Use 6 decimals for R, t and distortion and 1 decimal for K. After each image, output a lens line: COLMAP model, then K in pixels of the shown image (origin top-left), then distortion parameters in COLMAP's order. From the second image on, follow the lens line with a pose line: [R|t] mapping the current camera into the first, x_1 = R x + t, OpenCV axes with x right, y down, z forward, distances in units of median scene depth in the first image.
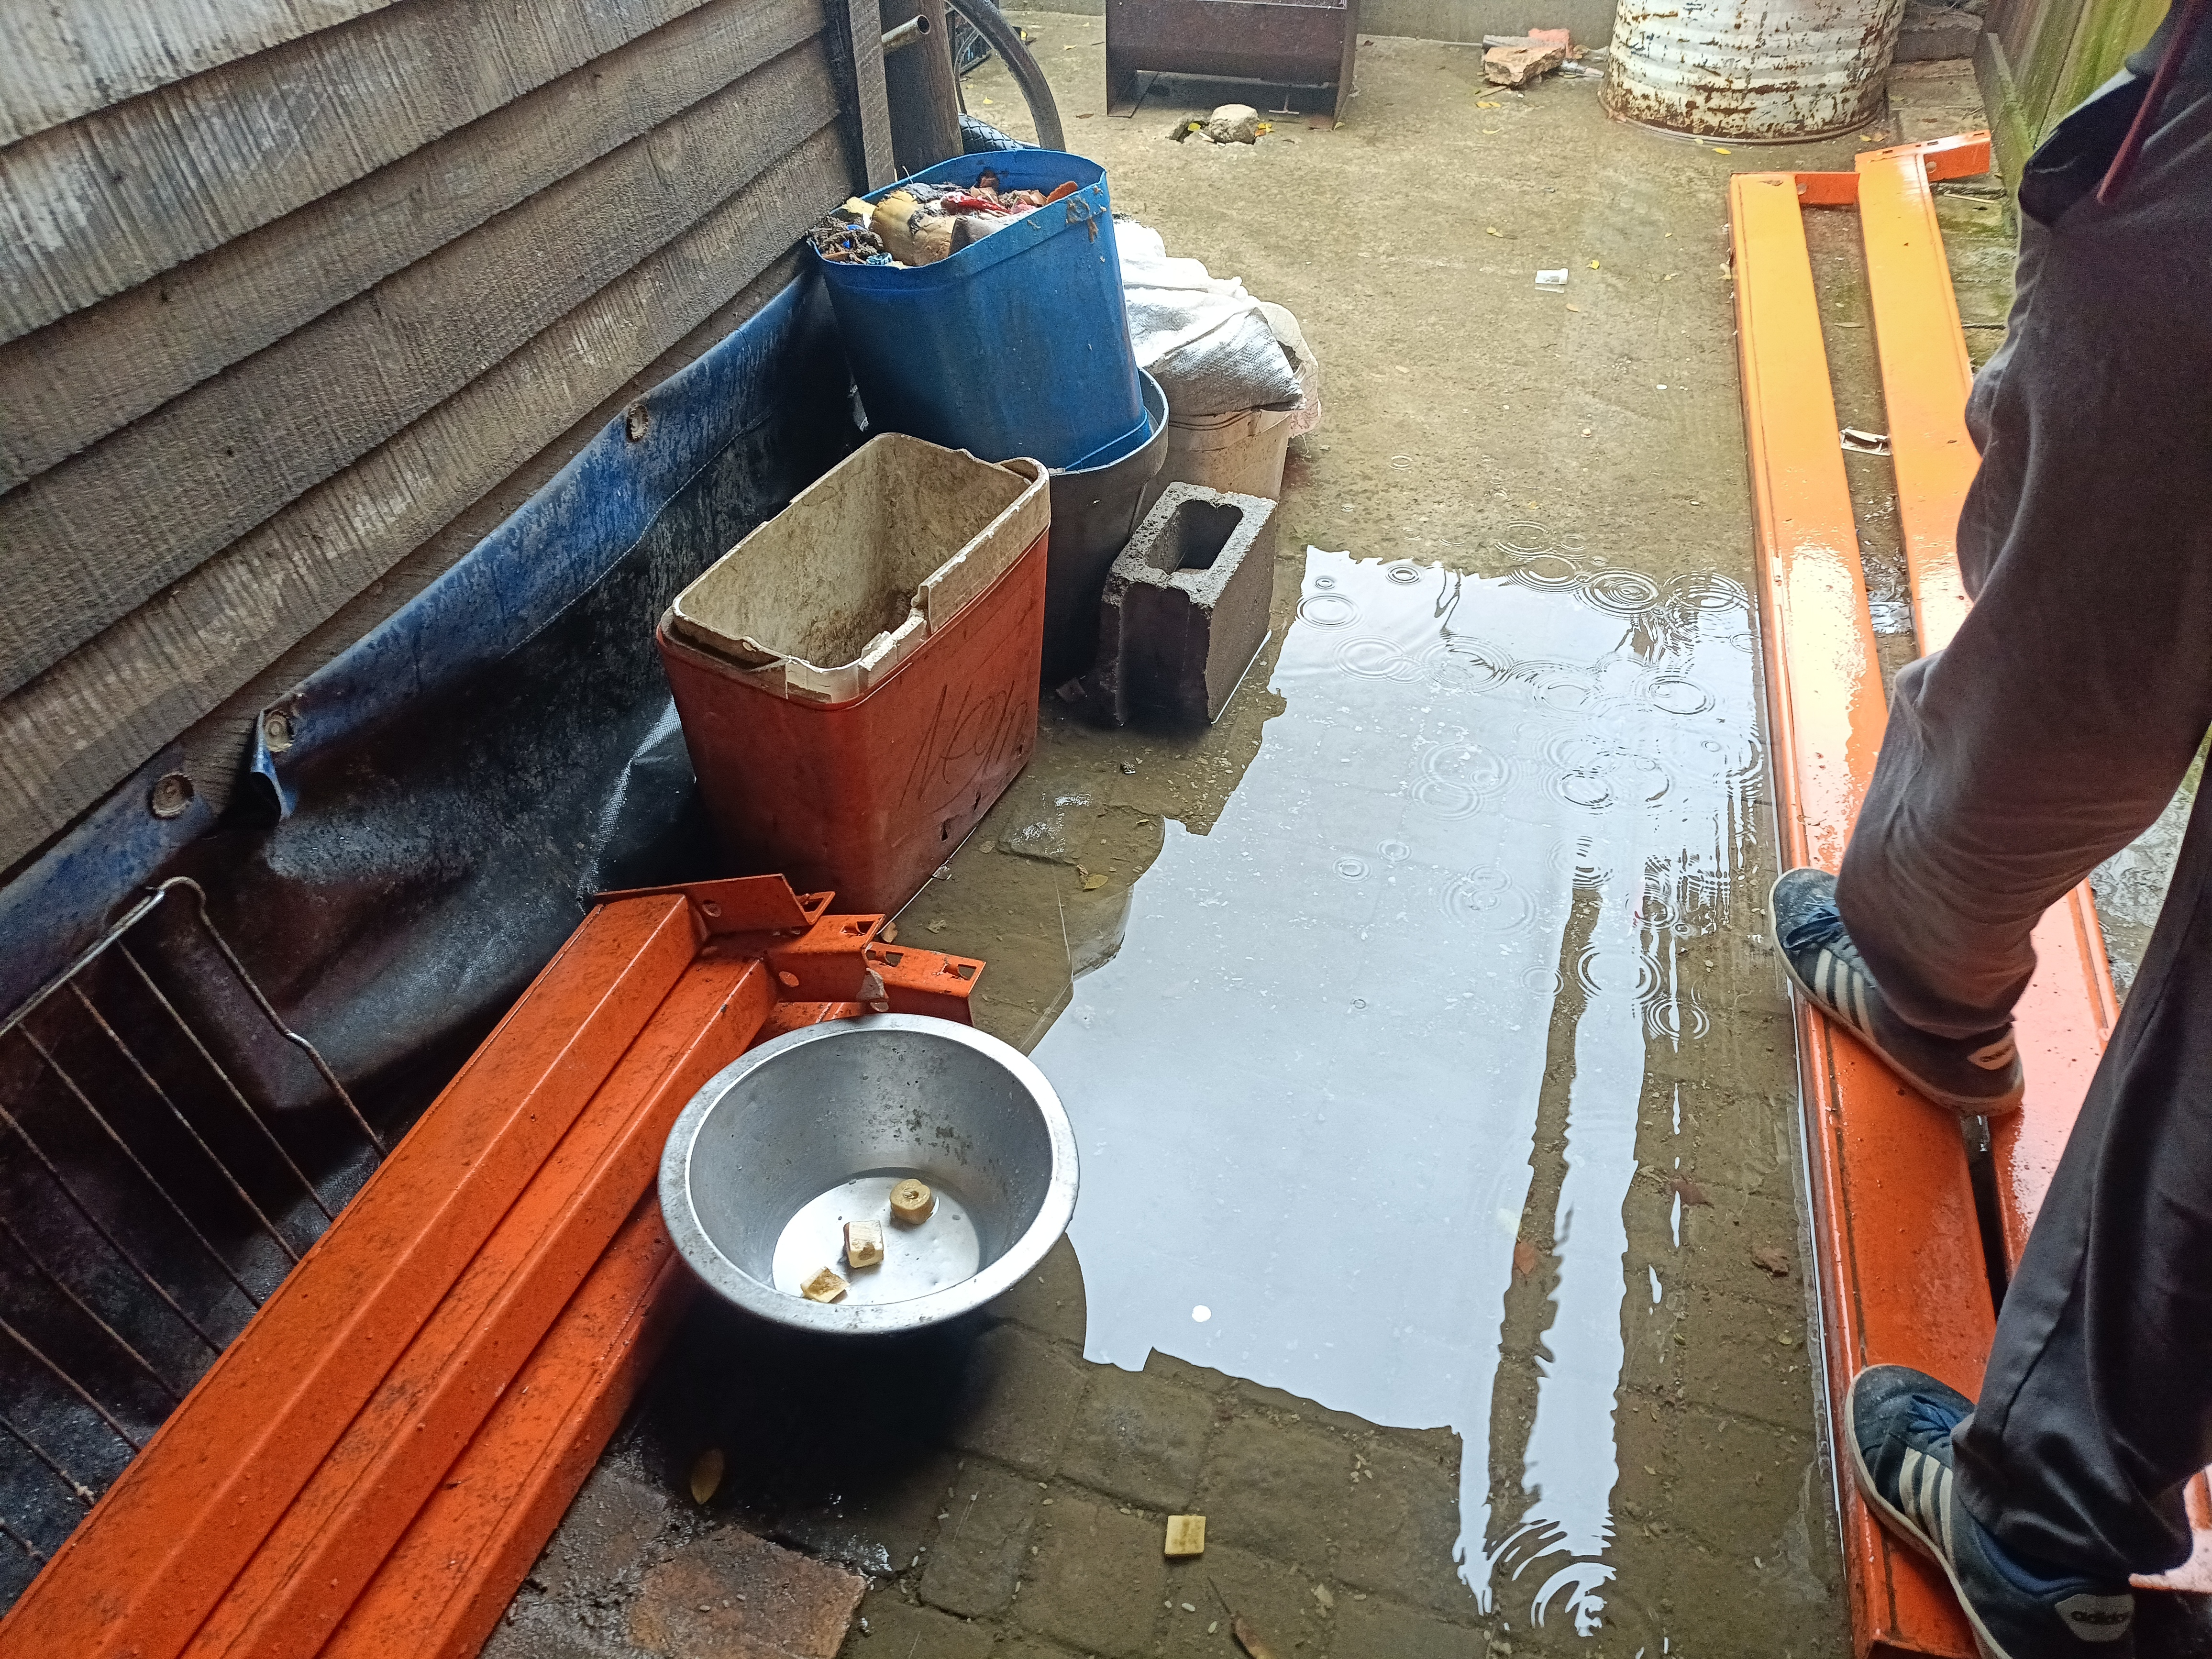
lens RADIAL K [[1618.9, 0, 1119.6], [0, 1618.9, 836.7], [0, 0, 1]] dist [0.061579, -0.063042]
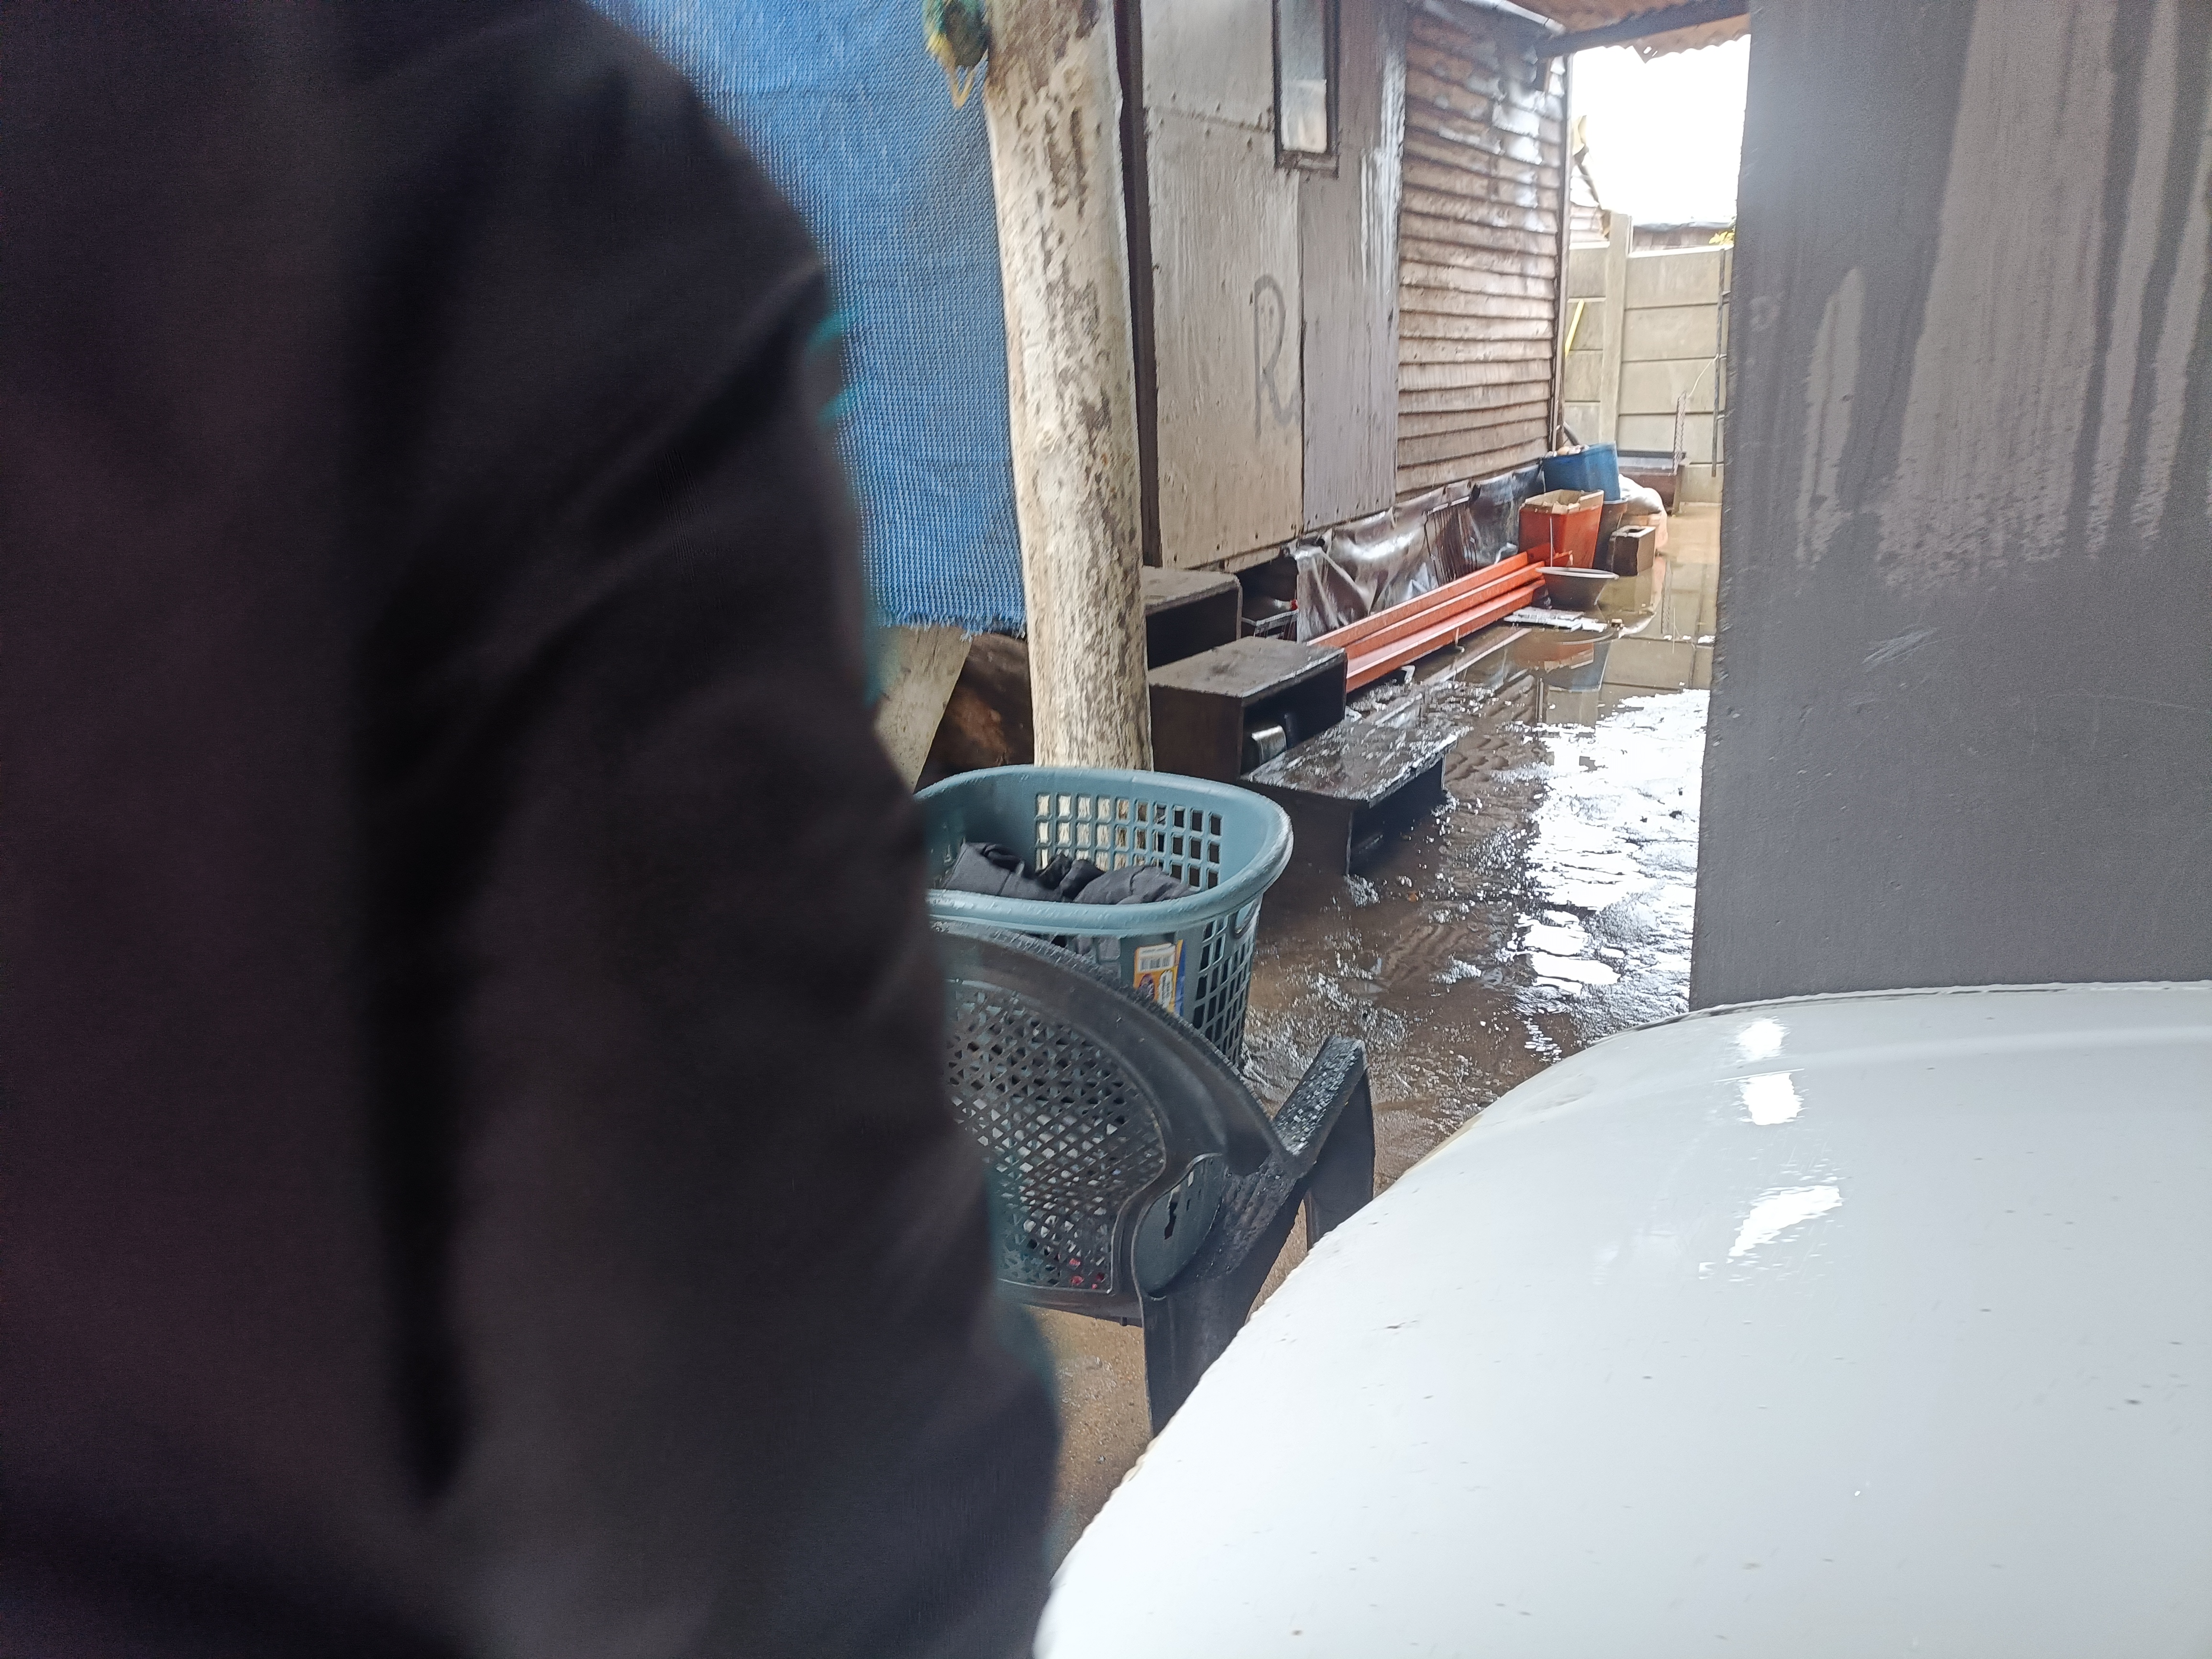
lens RADIAL K [[1618.9, 0, 1119.6], [0, 1618.9, 836.7], [0, 0, 1]] dist [0.061579, -0.063042]
pose [[0.978468, 0.069295, -0.194420, -0.219473], [-0.137858, 0.920451, -0.365739, 1.308469], [0.153610, 0.384667, 0.910184, -1.543934]]
